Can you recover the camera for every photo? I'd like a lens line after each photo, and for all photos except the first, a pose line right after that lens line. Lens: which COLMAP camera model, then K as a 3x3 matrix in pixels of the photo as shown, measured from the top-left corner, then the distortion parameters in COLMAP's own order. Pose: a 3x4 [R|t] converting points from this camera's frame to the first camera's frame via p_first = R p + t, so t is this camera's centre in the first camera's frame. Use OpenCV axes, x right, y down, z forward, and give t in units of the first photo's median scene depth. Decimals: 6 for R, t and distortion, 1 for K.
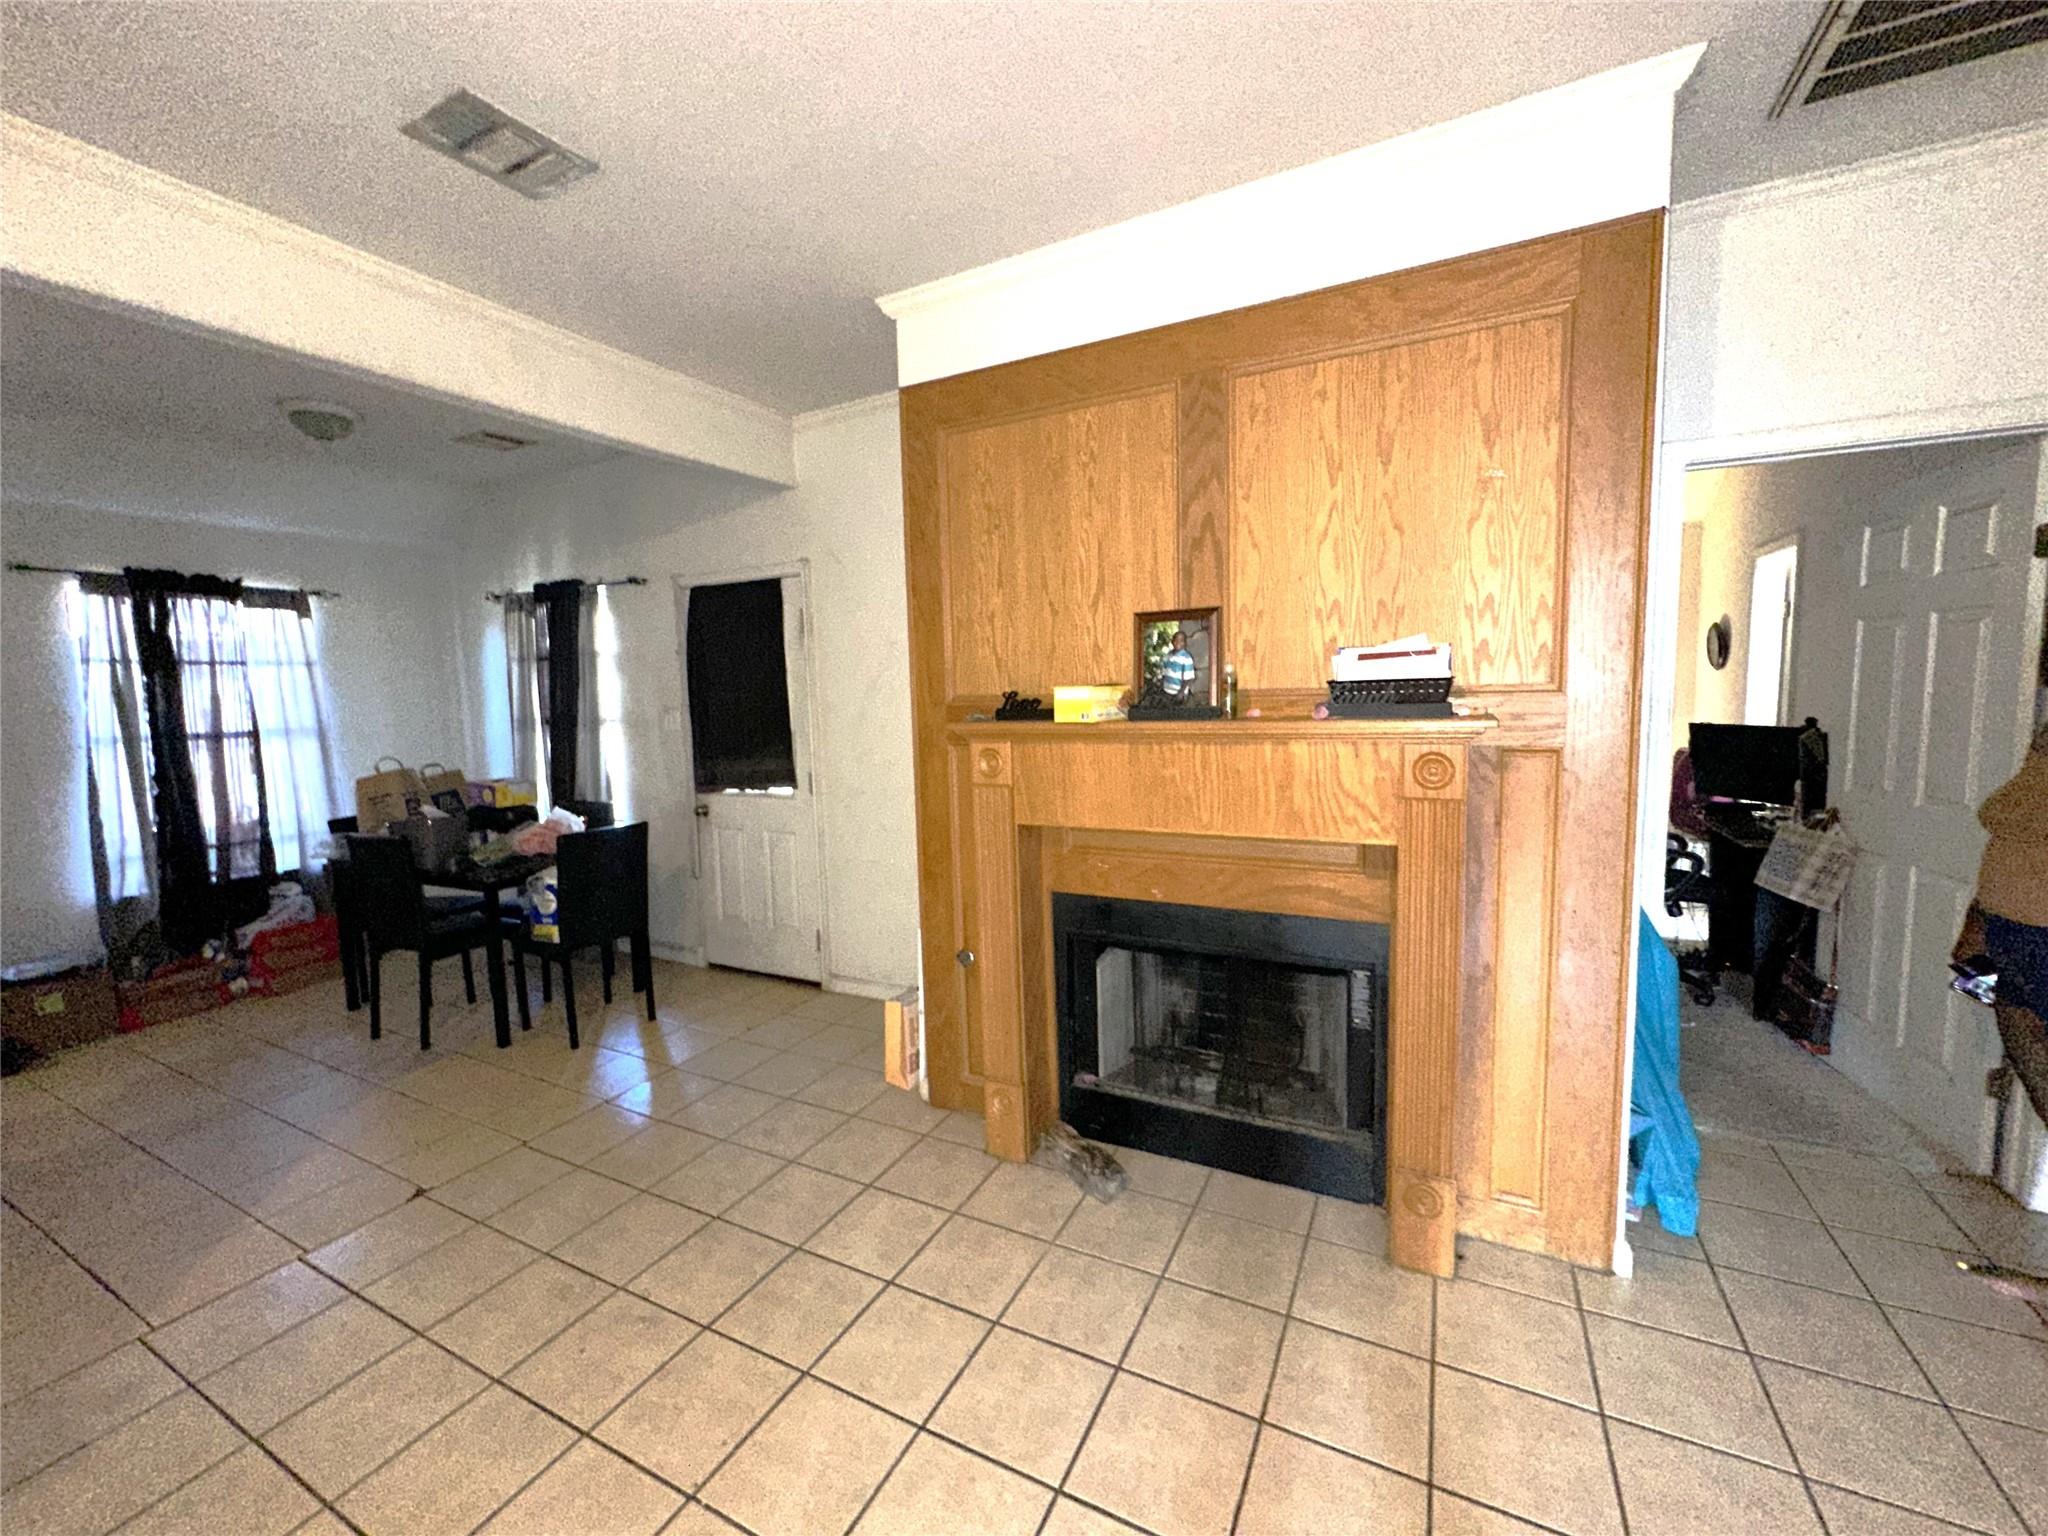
lens RADIAL K [[817.9, 0, 1027.6], [0, 817.9, 757.2], [0, 0, 1]] dist [-0.003762, 0.000190]
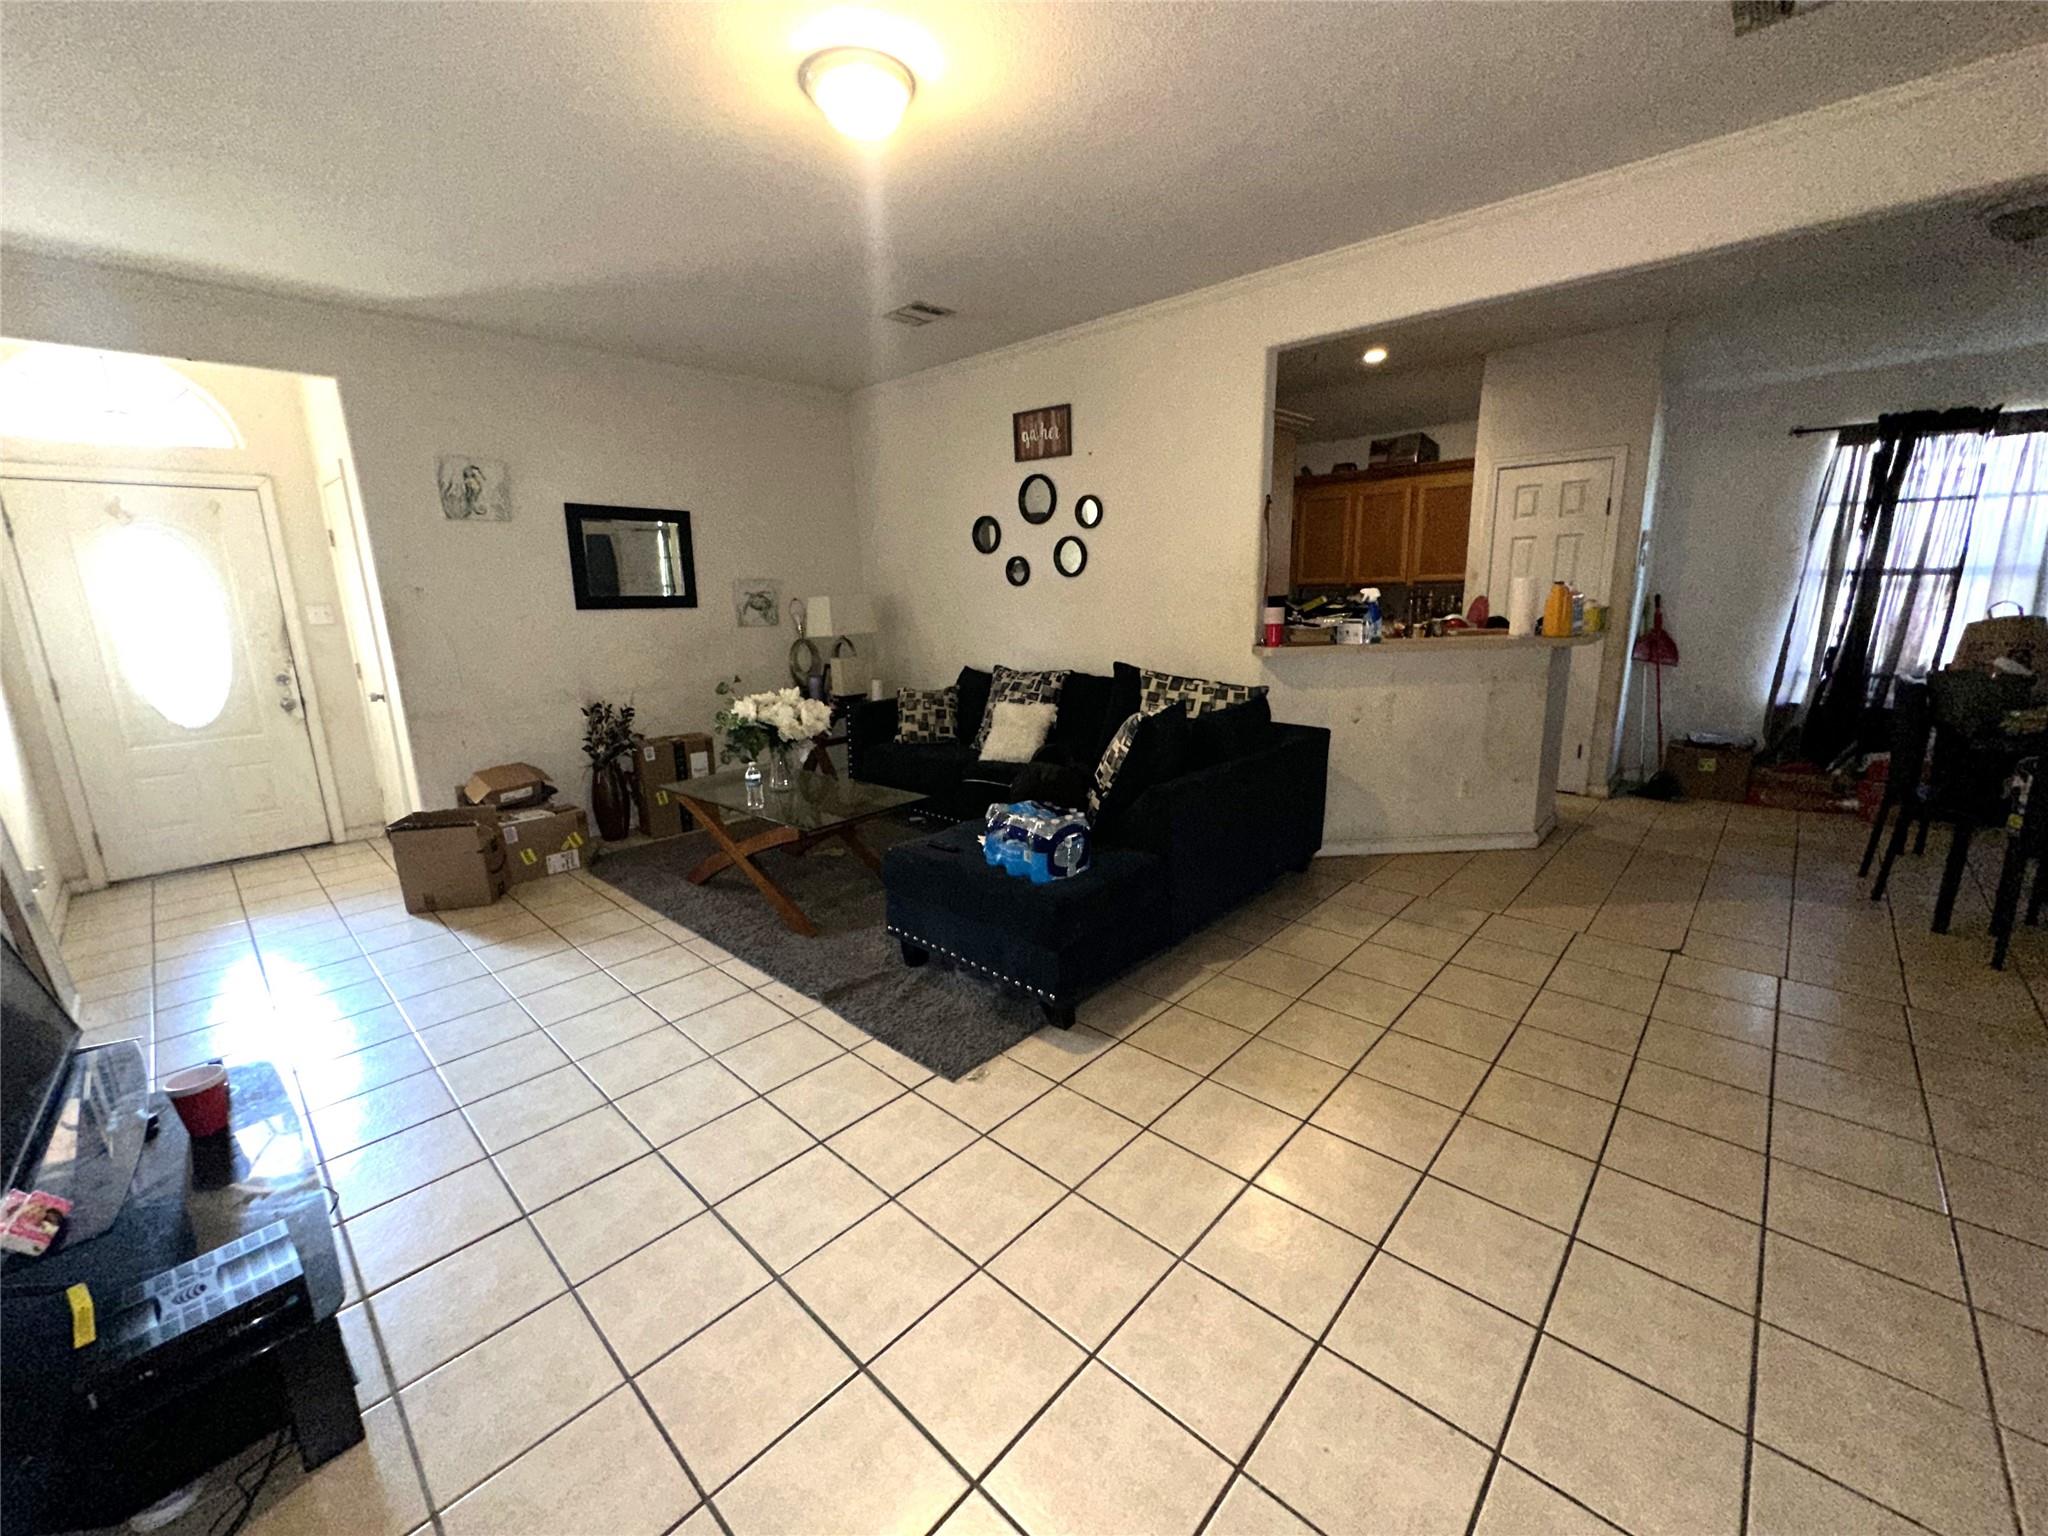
lens RADIAL K [[817.9, 0, 1031.7], [0, 817.9, 766.9], [0, 0, 1]] dist [-0.003762, 0.000190]
pose [[-0.265051, 0.250373, -0.931161, 0.374344], [-0.048124, 0.961062, 0.272111, -0.016807], [0.963033, 0.116935, -0.242681, 0.201510]]
